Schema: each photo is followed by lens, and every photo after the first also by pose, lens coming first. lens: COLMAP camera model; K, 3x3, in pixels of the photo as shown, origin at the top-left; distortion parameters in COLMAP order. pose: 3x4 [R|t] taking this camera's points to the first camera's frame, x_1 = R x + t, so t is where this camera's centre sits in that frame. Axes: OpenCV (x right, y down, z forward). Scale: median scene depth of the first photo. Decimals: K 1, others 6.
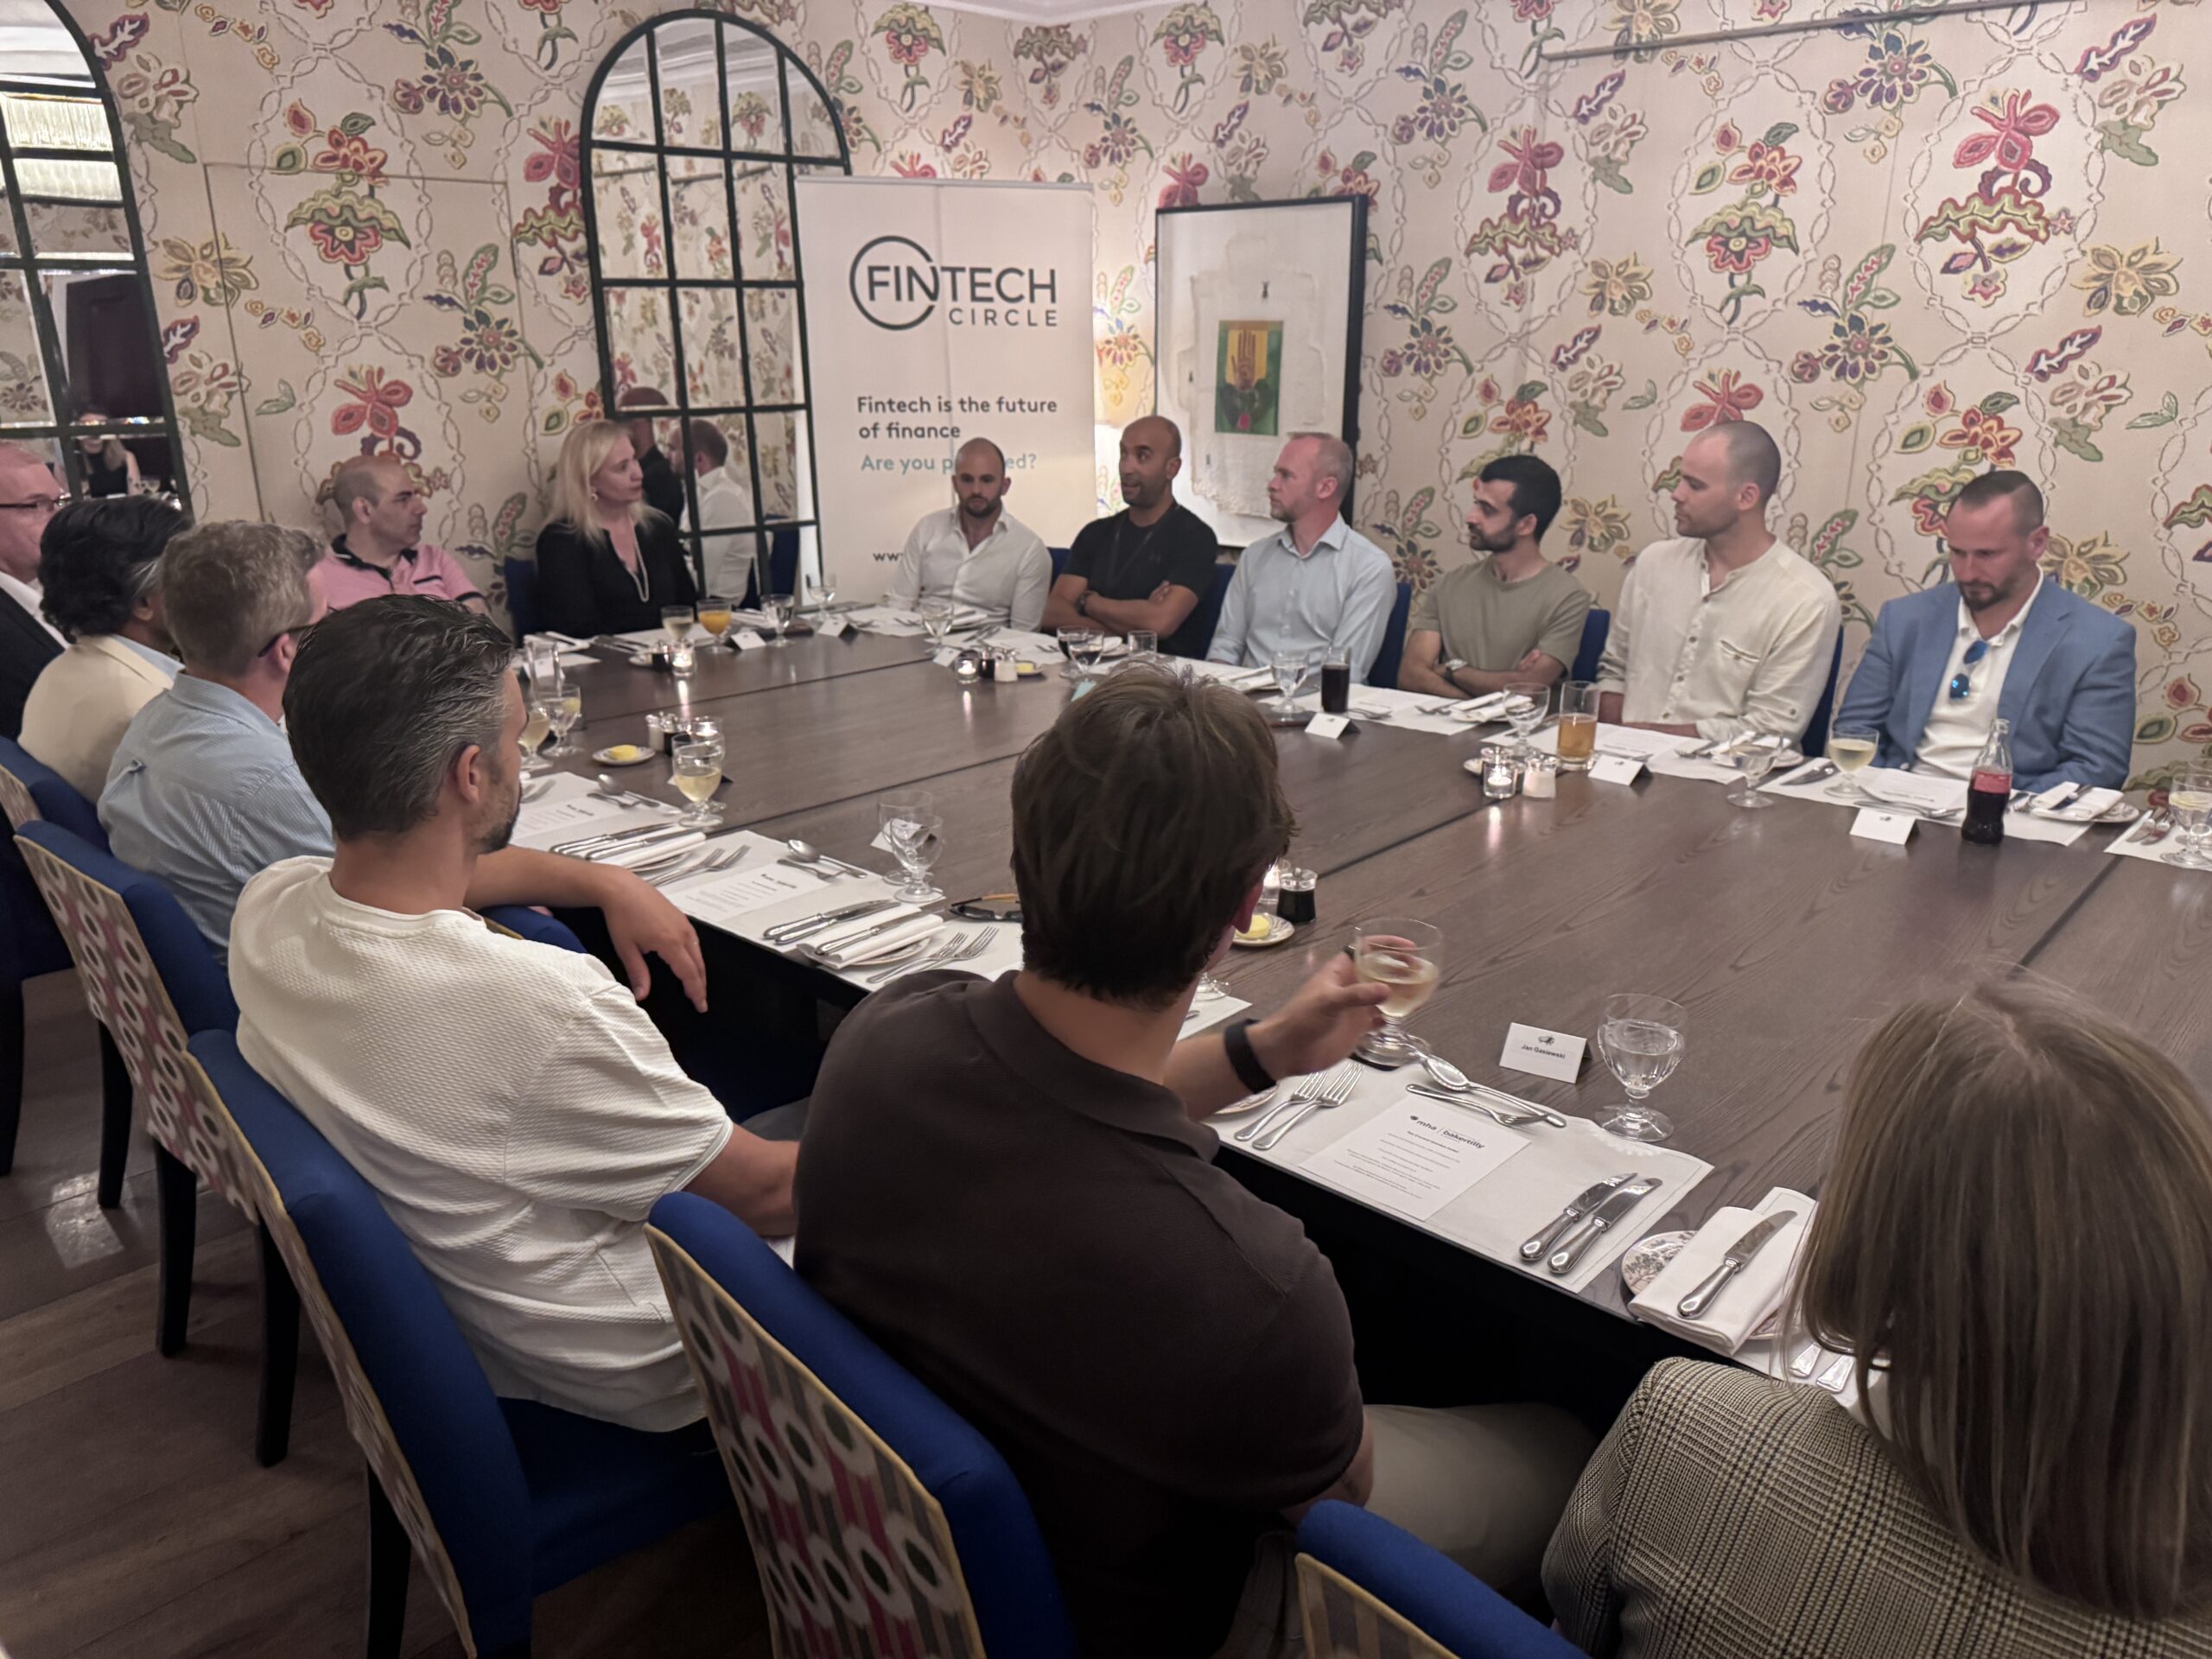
lens RADIAL K [[1606.0, 0, 1120.9], [0, 1606.0, 831.6], [0, 0, 1]] dist [0.028775, -0.033442]
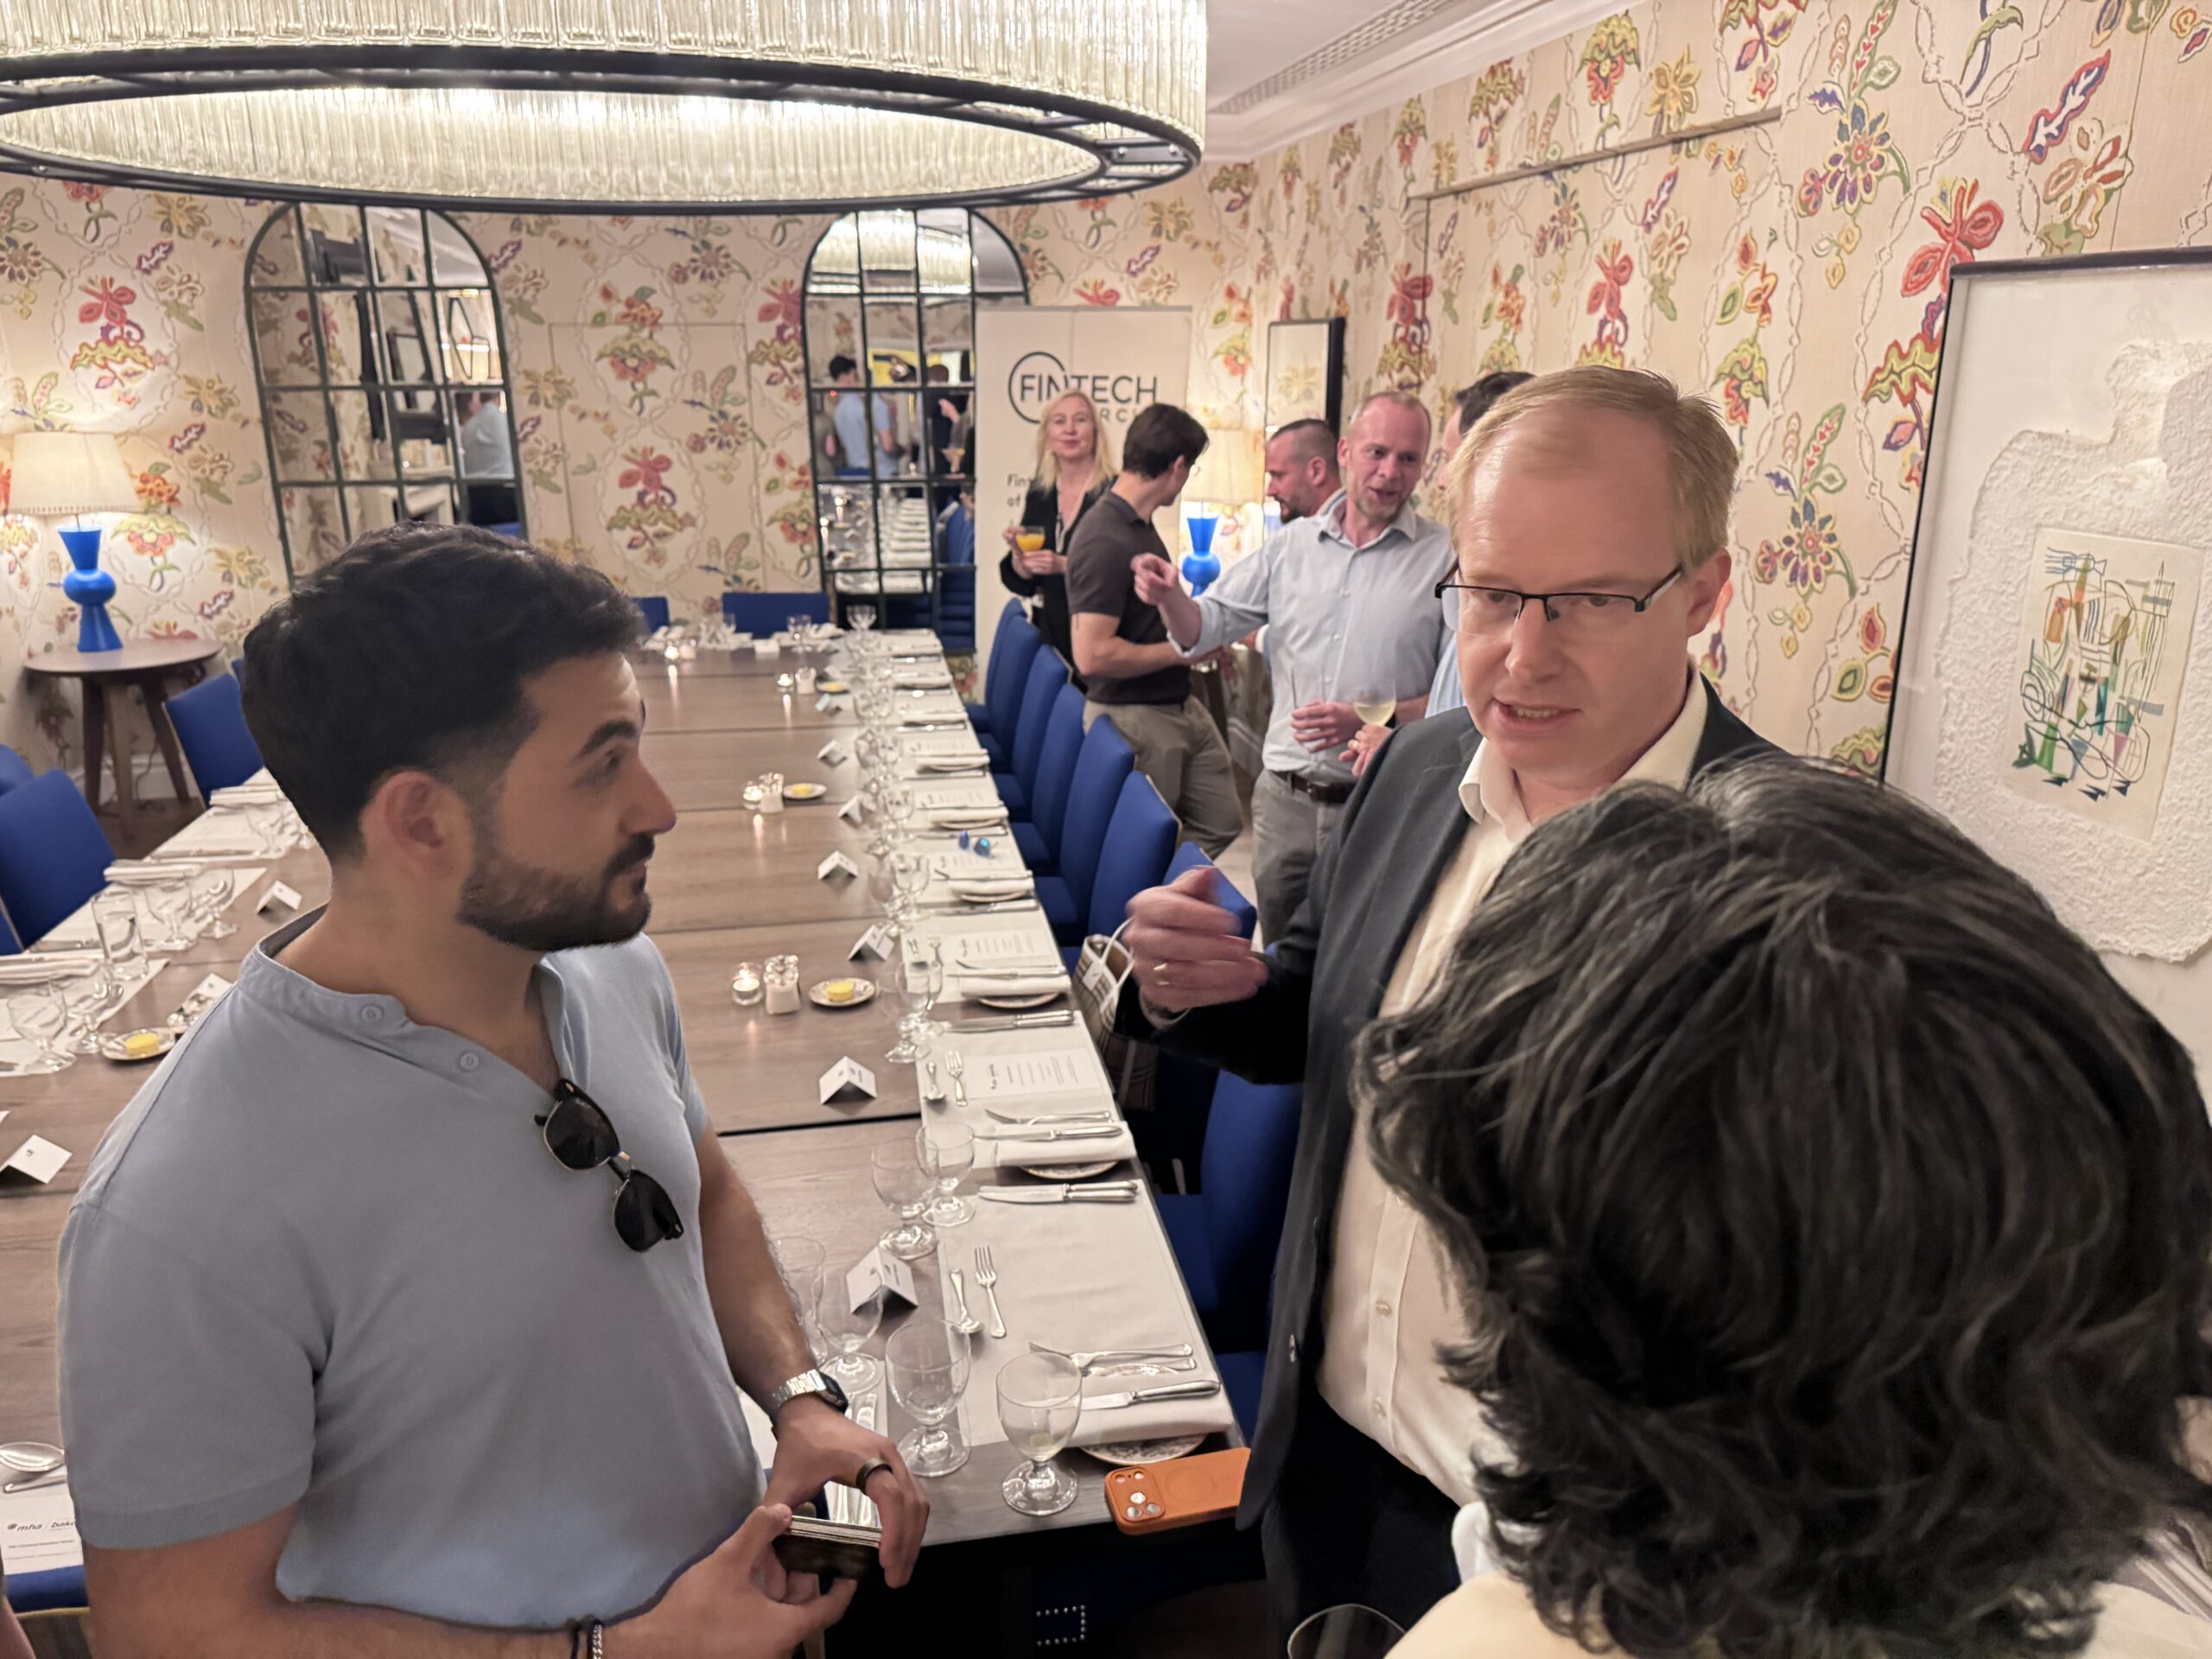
lens RADIAL K [[1614.4, 0, 1106.0], [0, 1614.4, 829.5], [0, 0, 1]] dist [0.171120, -0.380721]
pose [[0.779209, 0.179287, -0.600574, 0.942615], [-0.184864, 0.981328, 0.053102, -0.095008], [0.598881, 0.069647, 0.797804, 0.029291]]
